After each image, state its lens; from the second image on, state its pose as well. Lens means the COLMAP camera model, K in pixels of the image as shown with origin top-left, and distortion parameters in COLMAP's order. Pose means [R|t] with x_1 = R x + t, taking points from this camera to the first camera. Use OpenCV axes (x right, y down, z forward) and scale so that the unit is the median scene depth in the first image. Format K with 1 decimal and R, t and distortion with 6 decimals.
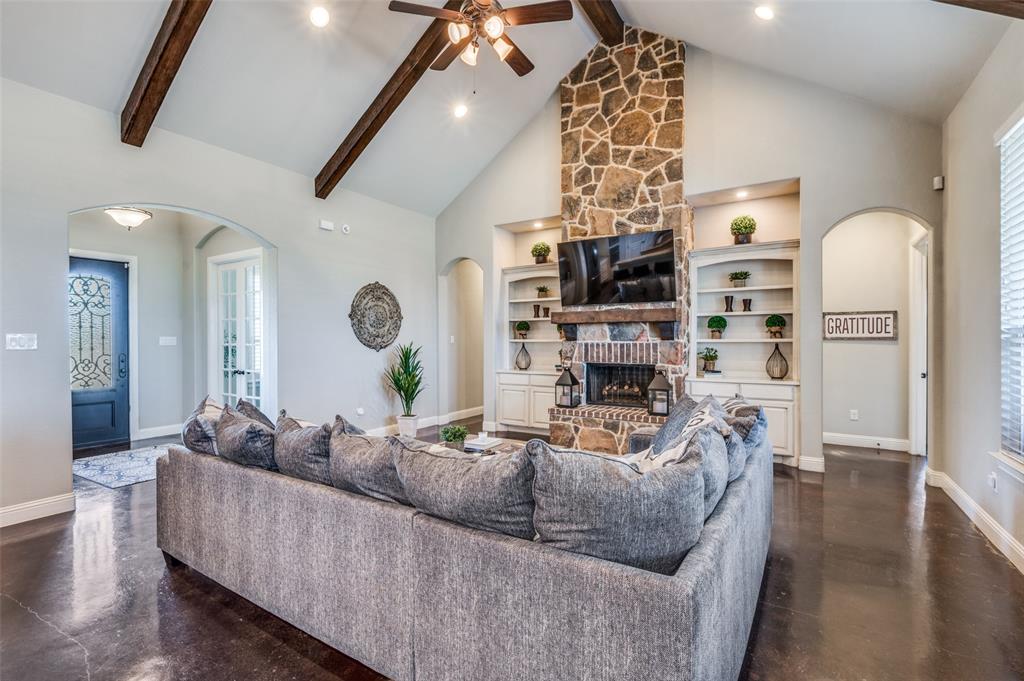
lens RADIAL K [[446.8, 0, 528.6], [0, 446.8, 342.1], [0, 0, 1]] dist [0.000488, 0.000101]
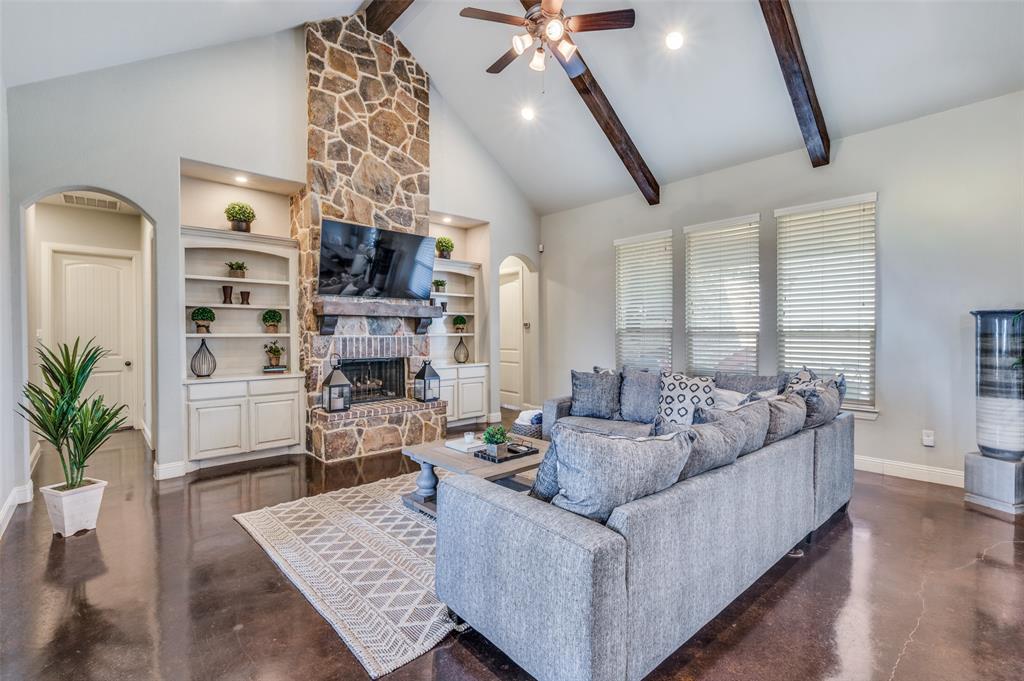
lens RADIAL K [[466.9, 0, 512.1], [0, 466.9, 337.3], [0, 0, 1]] dist [0.001484, 0.000421]
pose [[0.292839, -0.006475, 0.956140, -0.682949], [0.006585, 0.999967, 0.004755, -0.001045], [-0.956139, 0.004904, 0.292872, 0.405023]]
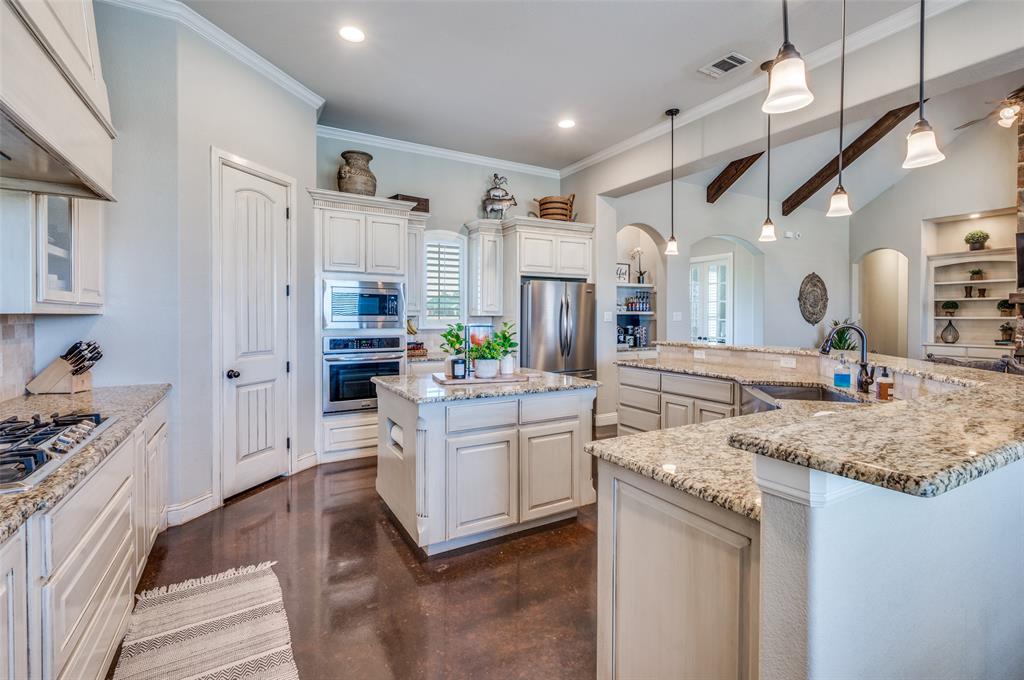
lens RADIAL K [[455.3, 0, 510.0], [0, 455.3, 322.4], [0, 0, 1]] dist [0.000120, -0.000028]
pose [[0.868106, 0.013133, -0.496206, -0.497257], [-0.009613, 0.999907, 0.009646, 0.008879], [0.496287, -0.003604, 0.868151, -0.684052]]
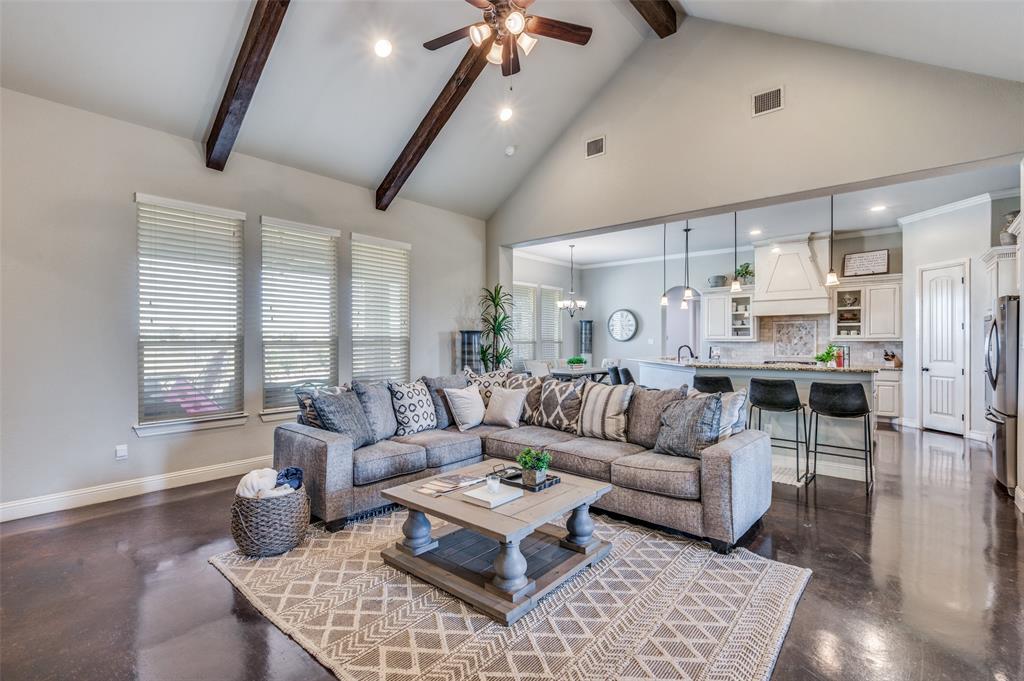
lens RADIAL K [[466.9, 0, 512.1], [0, 466.9, 337.3], [0, 0, 1]] dist [0.001484, 0.000421]
pose [[-0.984824, 0.005136, 0.173478, -0.179426], [0.005417, 0.999985, 0.001146, -0.011349], [-0.173469, 0.002069, -0.984837, 1.128932]]
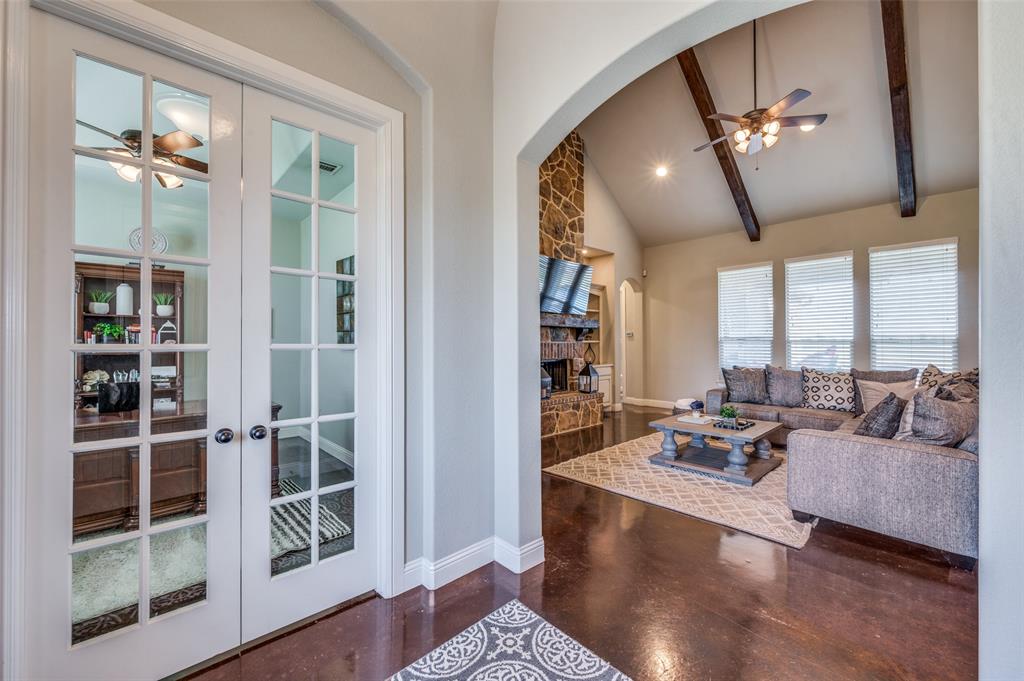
lens RADIAL K [[411.3, 0, 511.4], [0, 411.3, 339.3], [0, 0, 1]] dist [-0.001169, -0.000244]
pose [[0.282202, 0.009120, 0.959312, -0.944555], [0.004535, 0.999931, -0.010840, 0.002759], [-0.959344, 0.007409, 0.282141, 0.772705]]
